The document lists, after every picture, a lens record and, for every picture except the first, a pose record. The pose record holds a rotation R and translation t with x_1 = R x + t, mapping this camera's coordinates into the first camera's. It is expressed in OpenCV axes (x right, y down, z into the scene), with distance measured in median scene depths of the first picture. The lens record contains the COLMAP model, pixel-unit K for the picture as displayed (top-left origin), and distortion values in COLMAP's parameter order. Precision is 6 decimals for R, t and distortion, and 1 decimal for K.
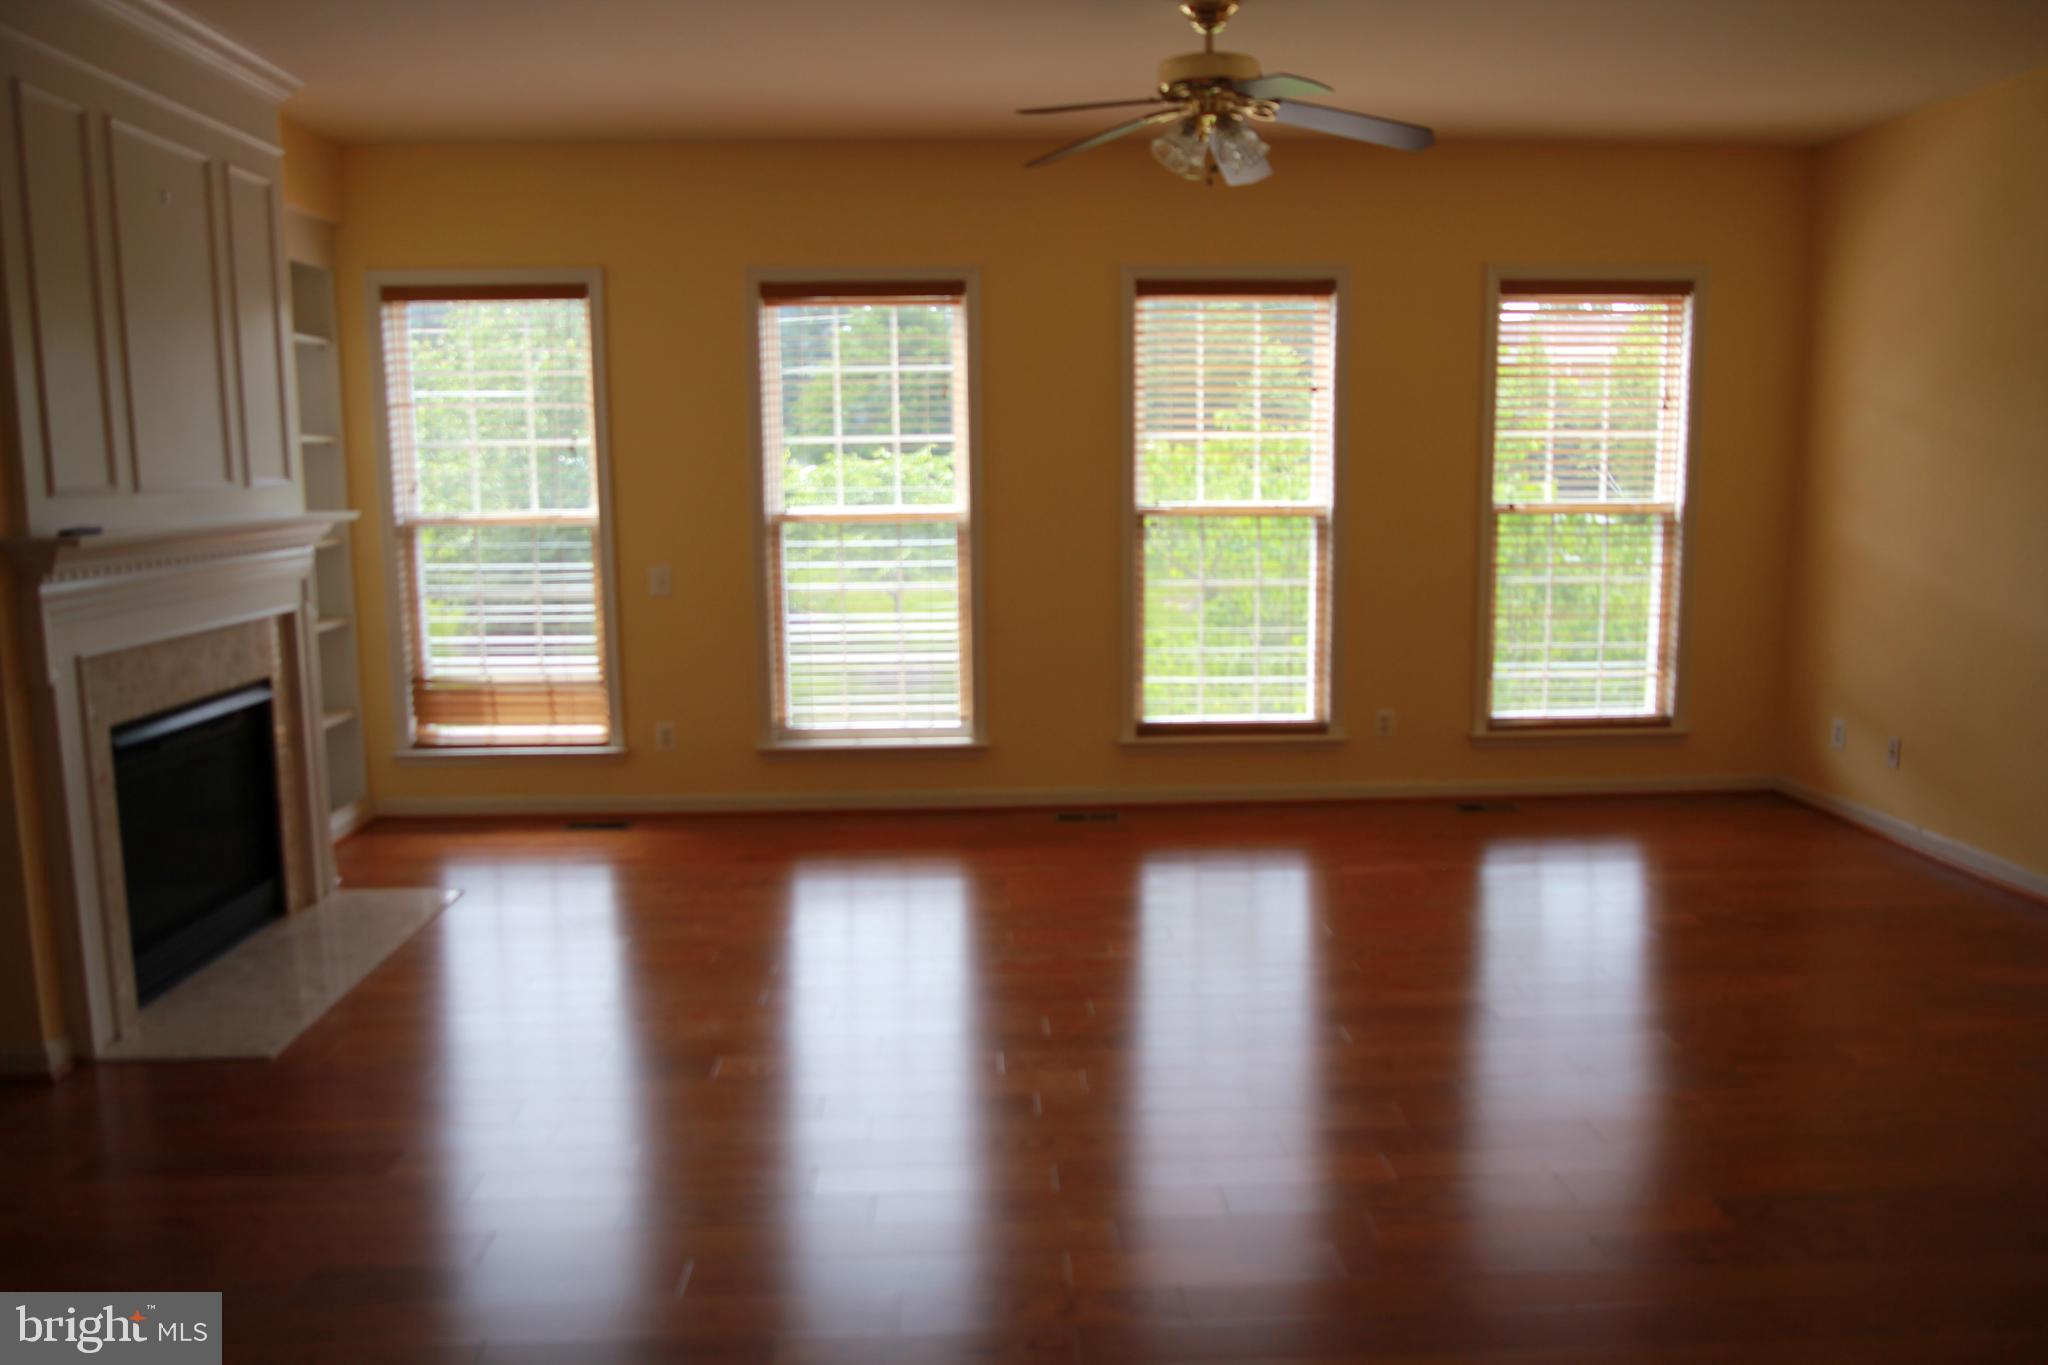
lens RADIAL K [[1507.2, 0, 1024.0], [0, 1507.2, 682.5], [0, 0, 1]] dist [-0.063696, 0.047182]
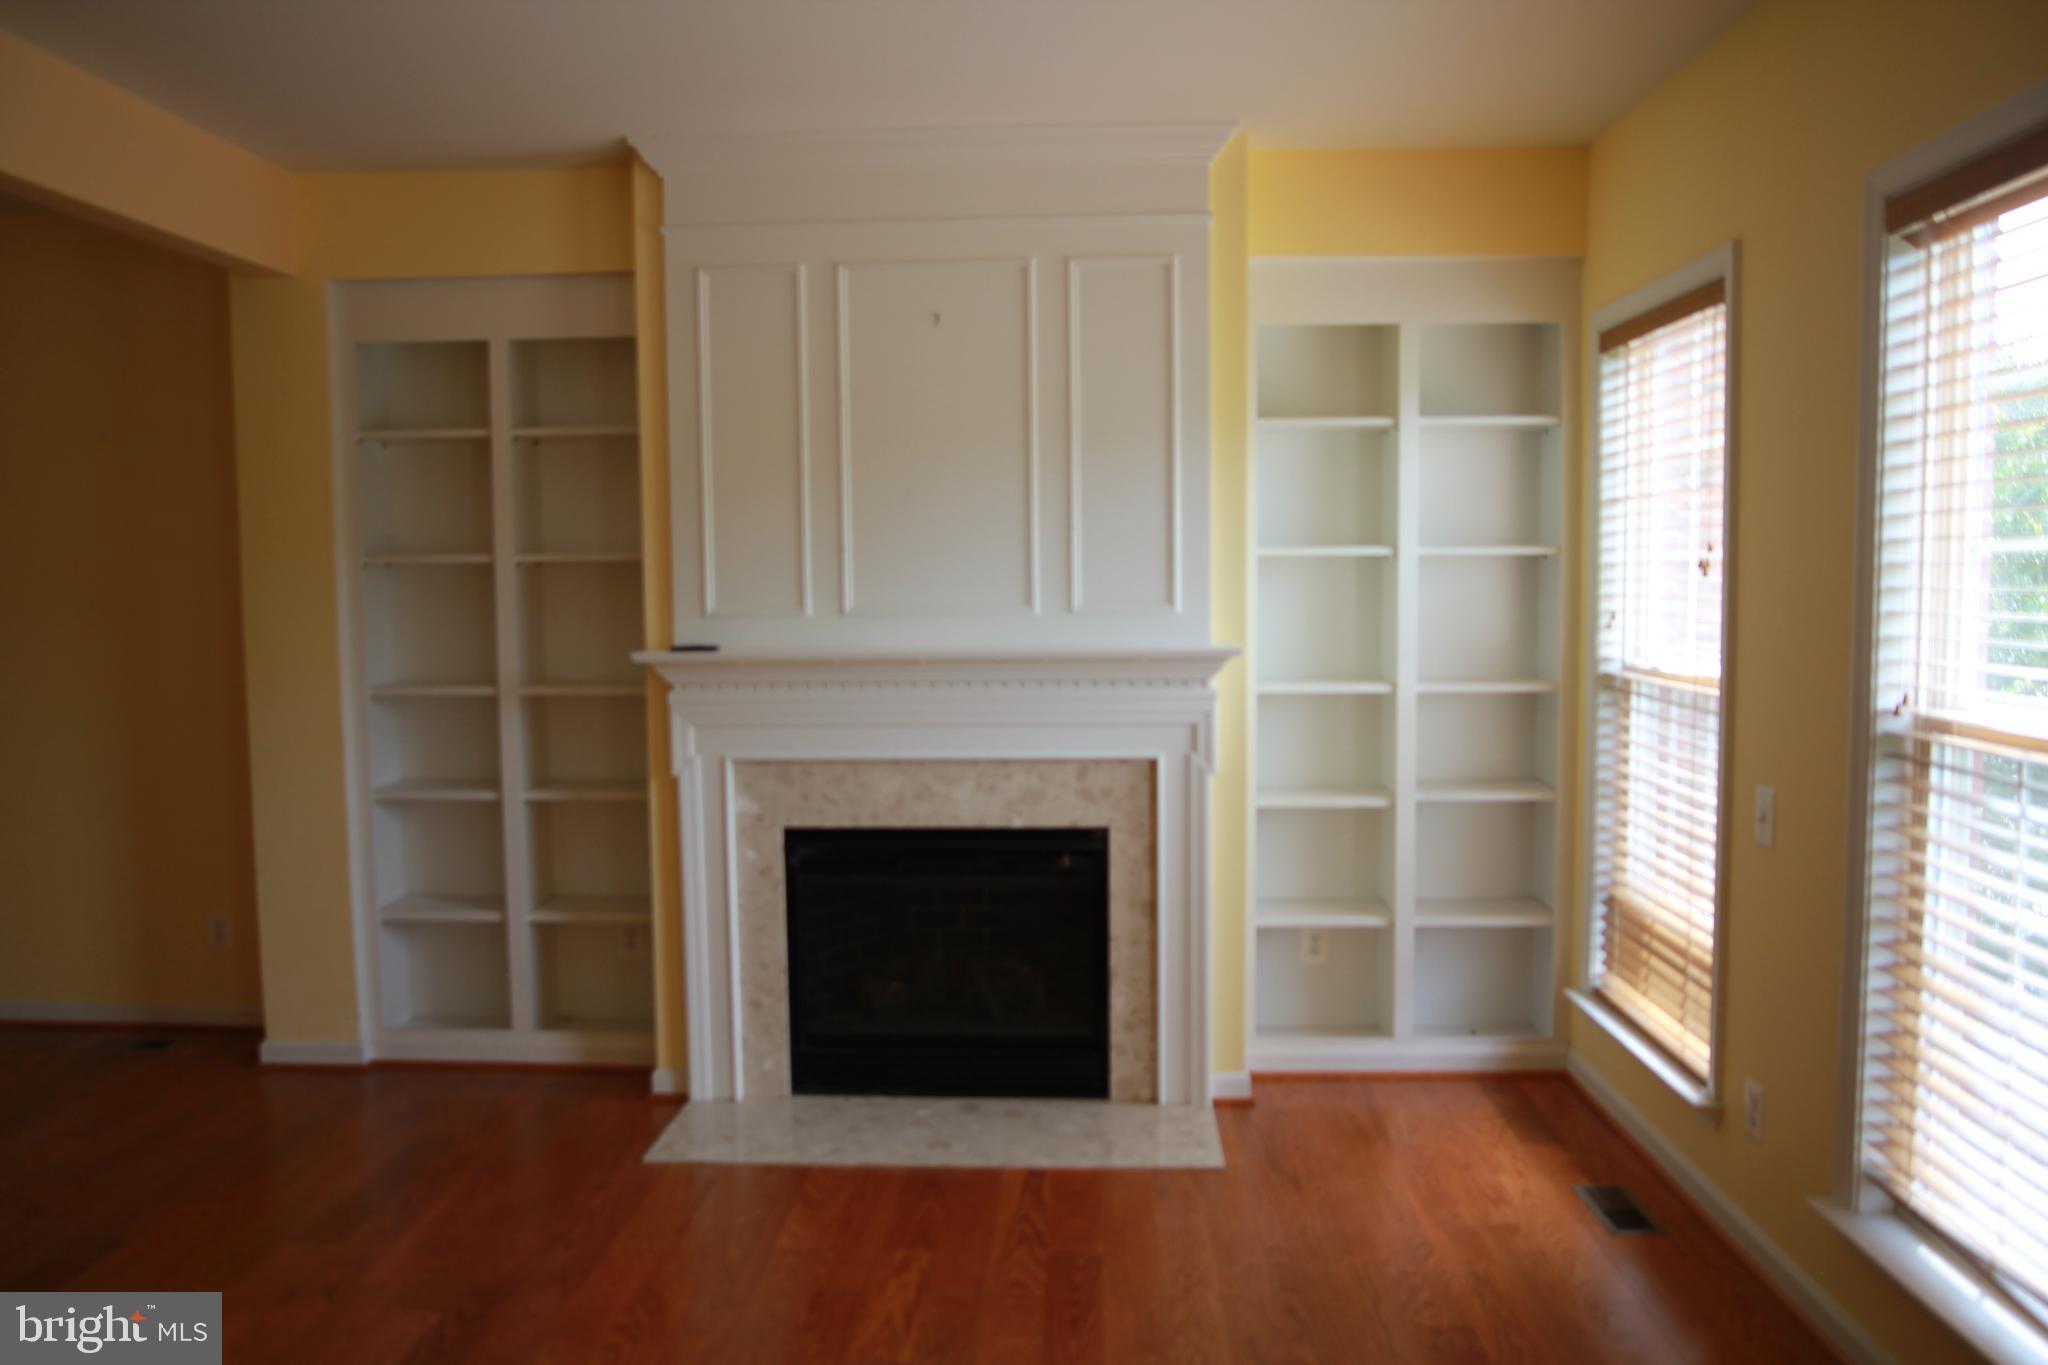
lens RADIAL K [[1507.2, 0, 1024.0], [0, 1507.2, 682.5], [0, 0, 1]] dist [-0.063696, 0.047182]
pose [[-0.086816, 0.077245, -0.993225, 0.294983], [-0.138033, 0.986440, 0.088782, -0.128111], [0.986615, 0.144806, -0.074976, 0.802579]]
